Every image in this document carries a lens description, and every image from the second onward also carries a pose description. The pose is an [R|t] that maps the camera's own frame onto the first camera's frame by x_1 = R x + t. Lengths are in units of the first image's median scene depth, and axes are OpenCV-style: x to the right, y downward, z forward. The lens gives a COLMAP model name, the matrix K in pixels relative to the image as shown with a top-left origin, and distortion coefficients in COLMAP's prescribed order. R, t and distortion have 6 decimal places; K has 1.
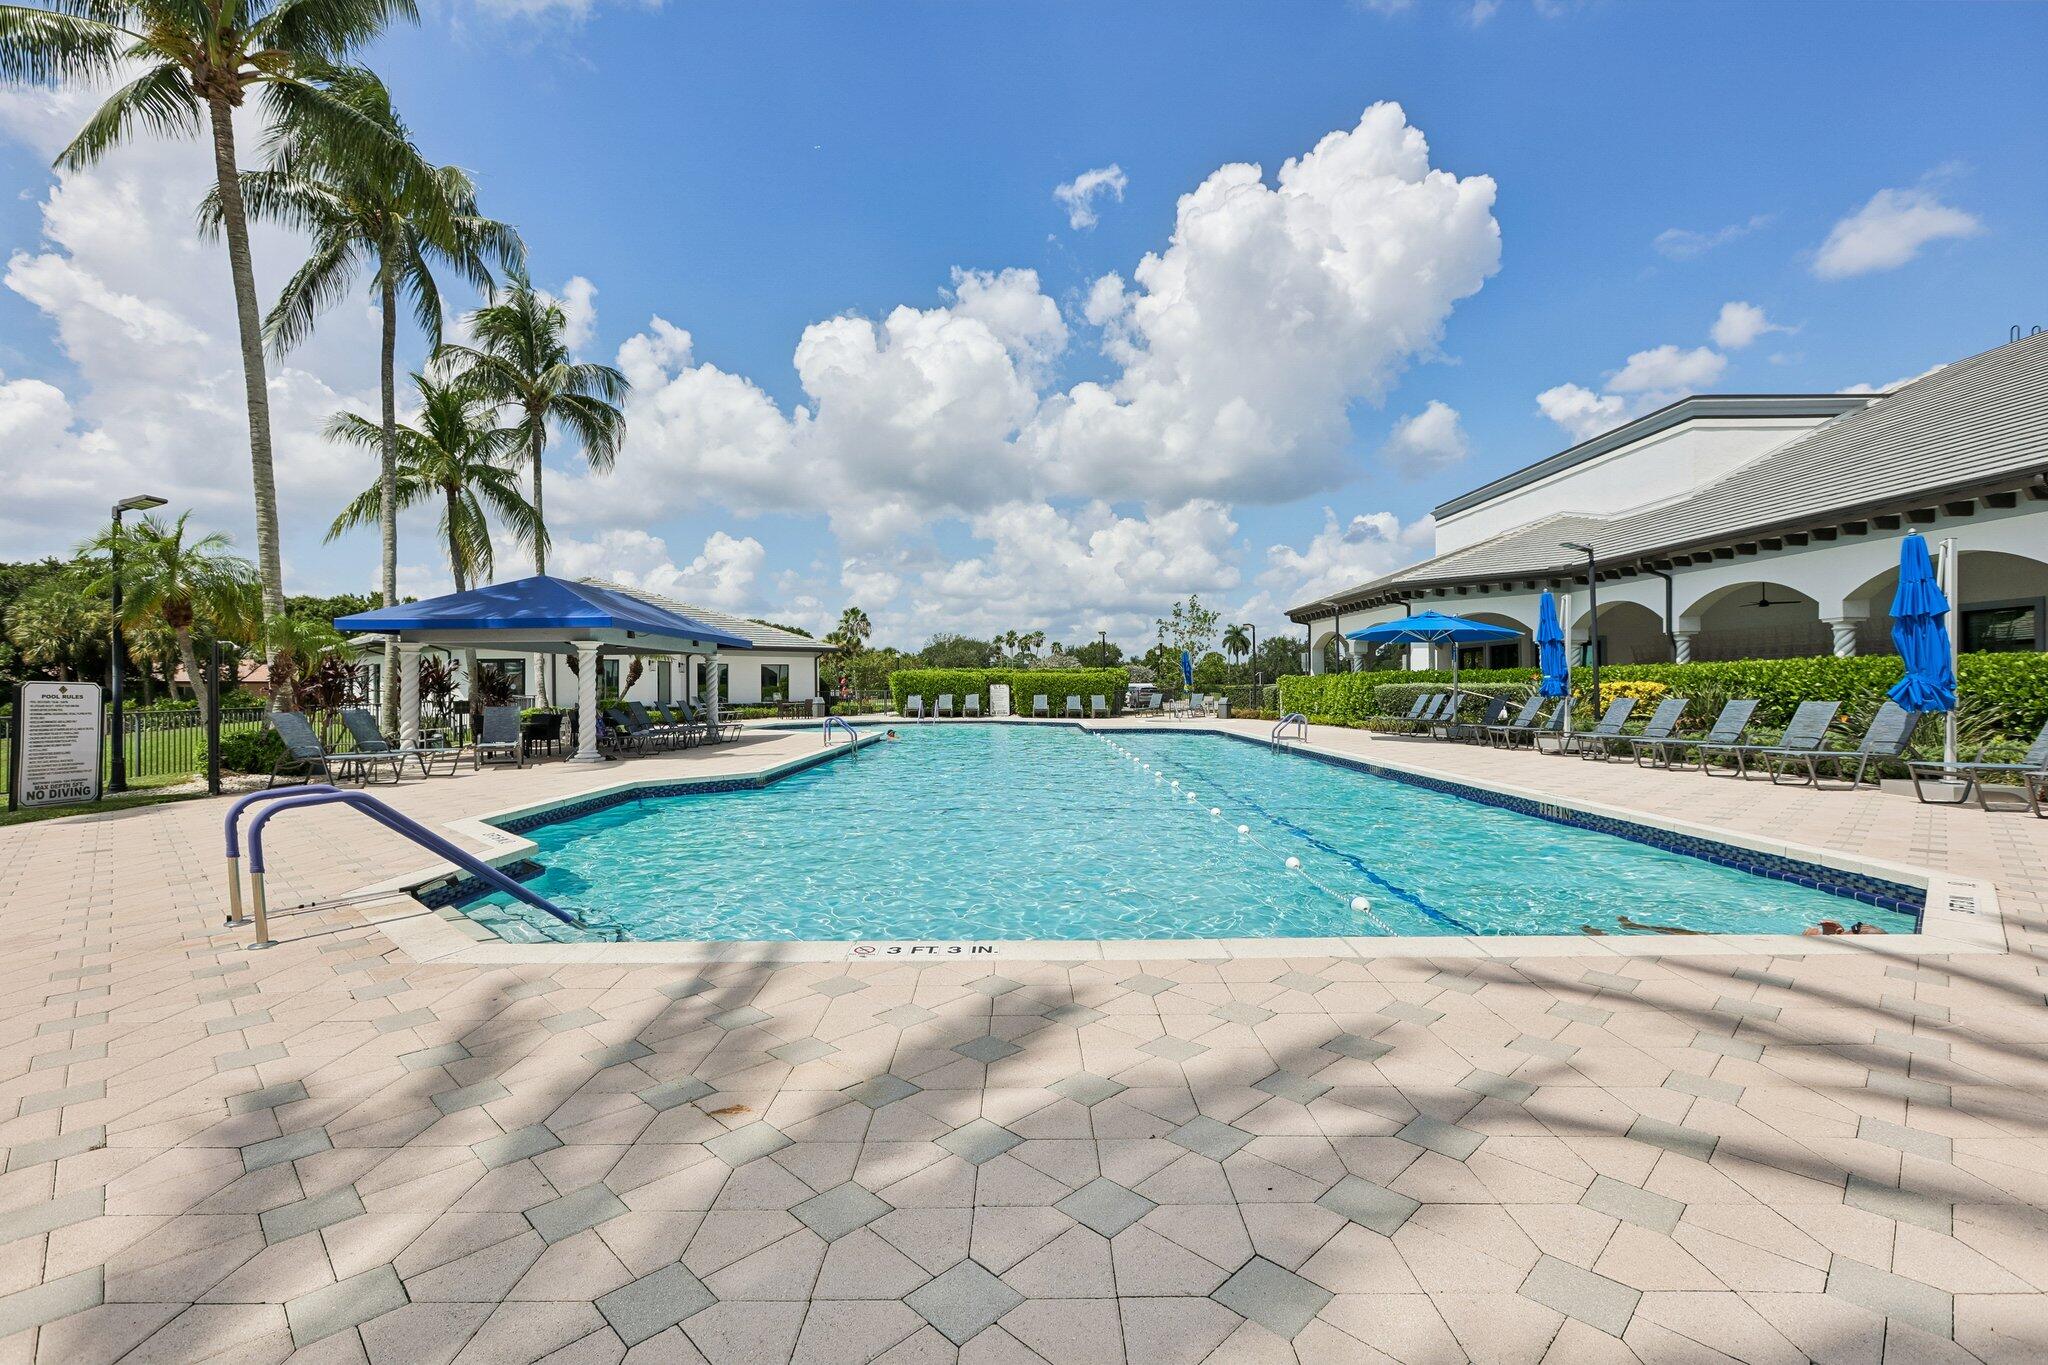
lens RADIAL K [[920.1, 0, 1024.0], [0, 920.1, 682.5], [0, 0, 1]] dist [-0.000003, 0.000015]
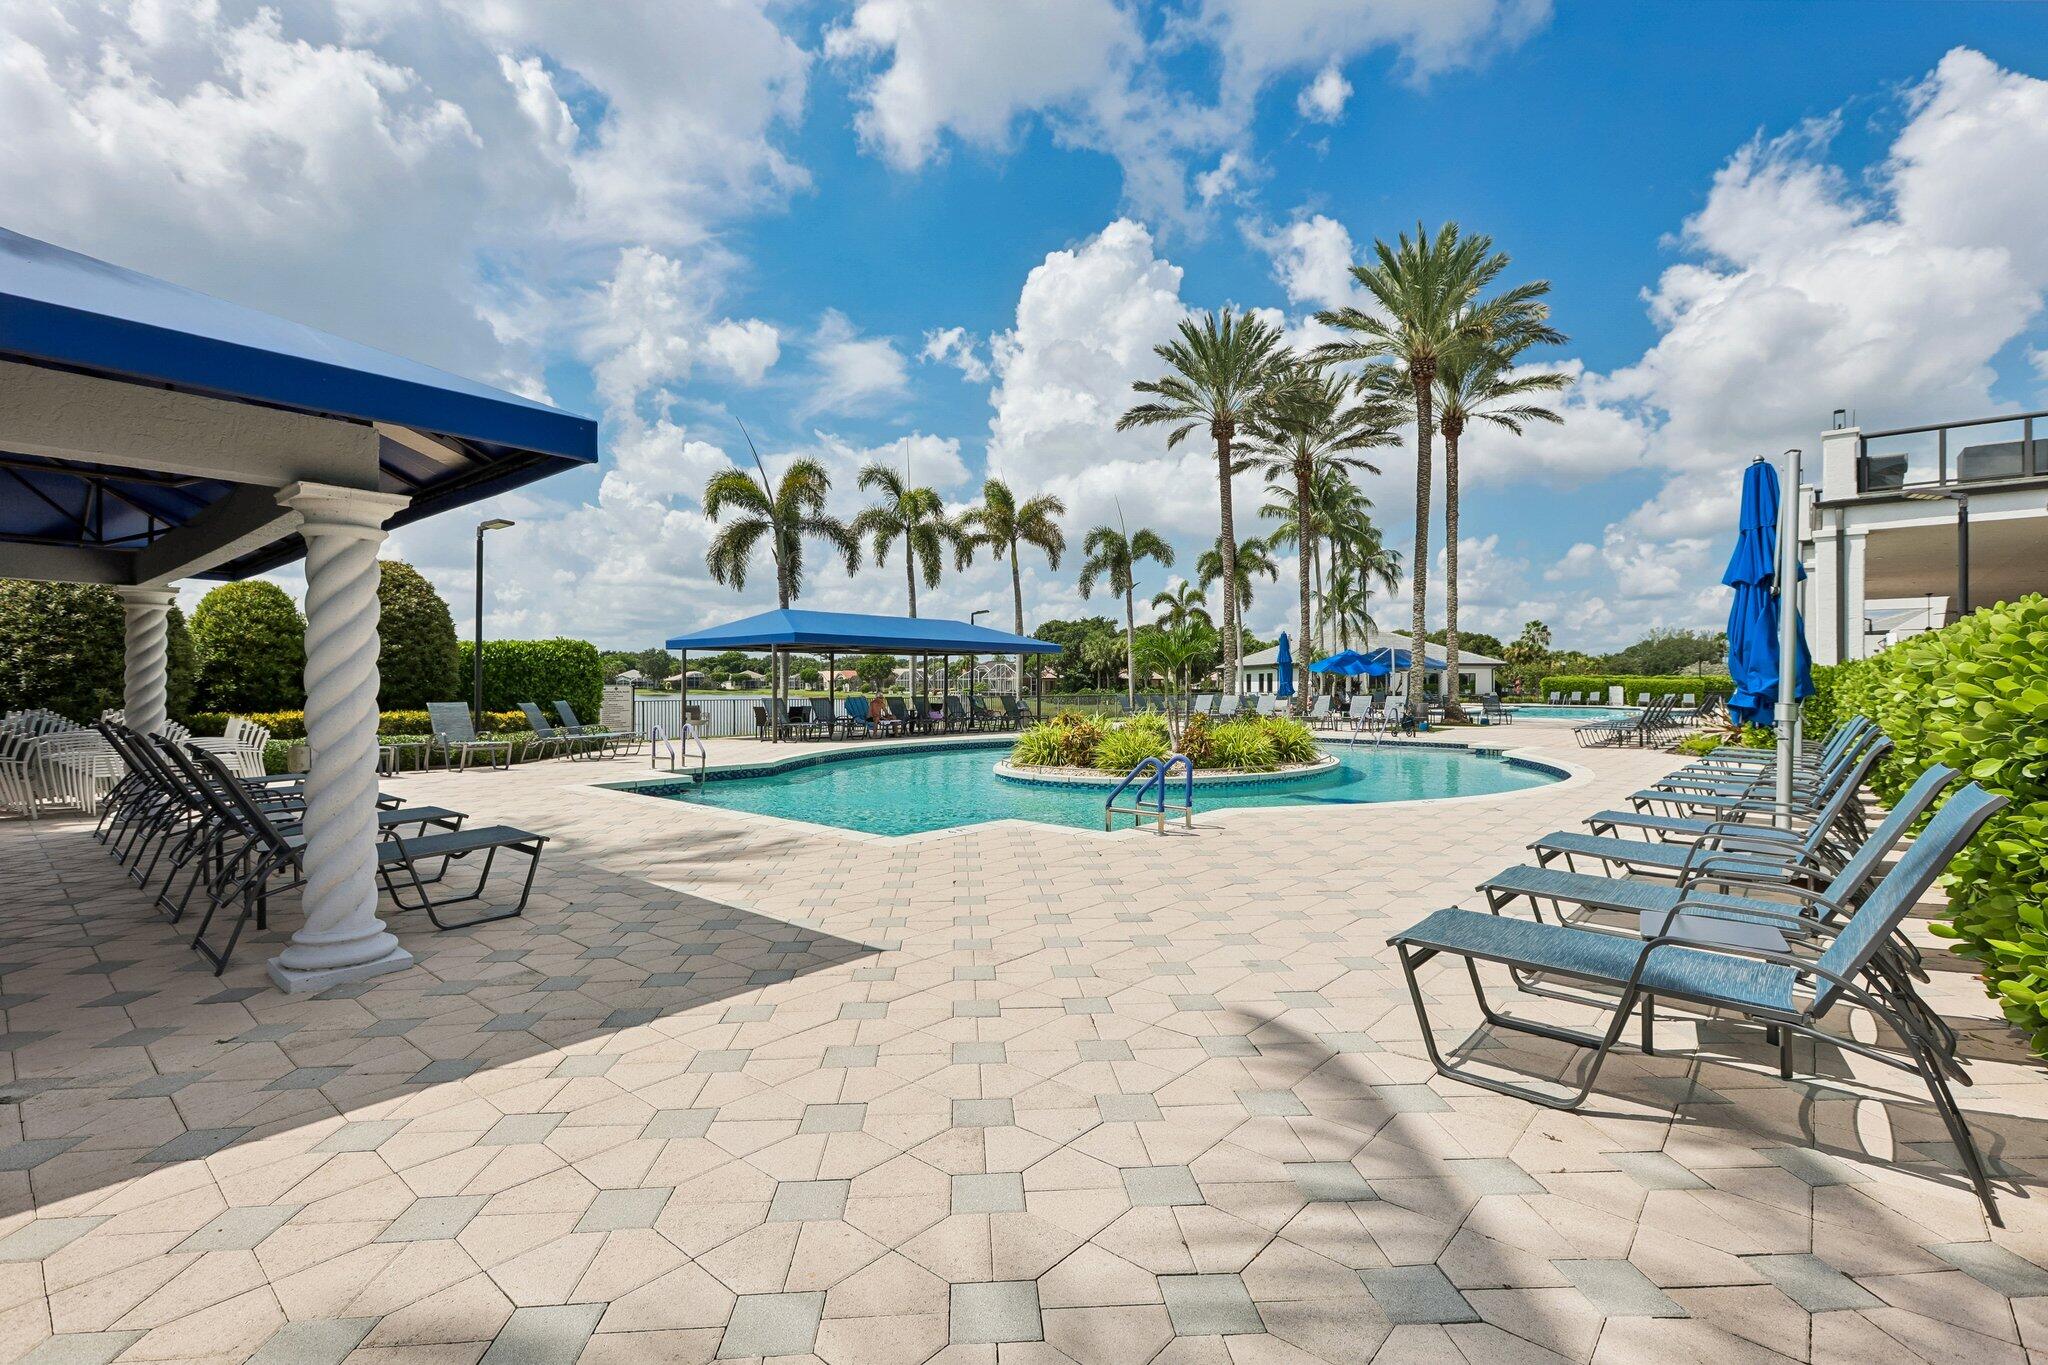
lens RADIAL K [[920.1, 0, 1024.0], [0, 920.1, 682.5], [0, 0, 1]] dist [-0.000003, 0.000015]
pose [[0.759338, 0.010720, -0.650608, 0.235134], [-0.008753, 0.999942, 0.006260, -0.005193], [0.650638, 0.000941, 0.759388, -0.903631]]
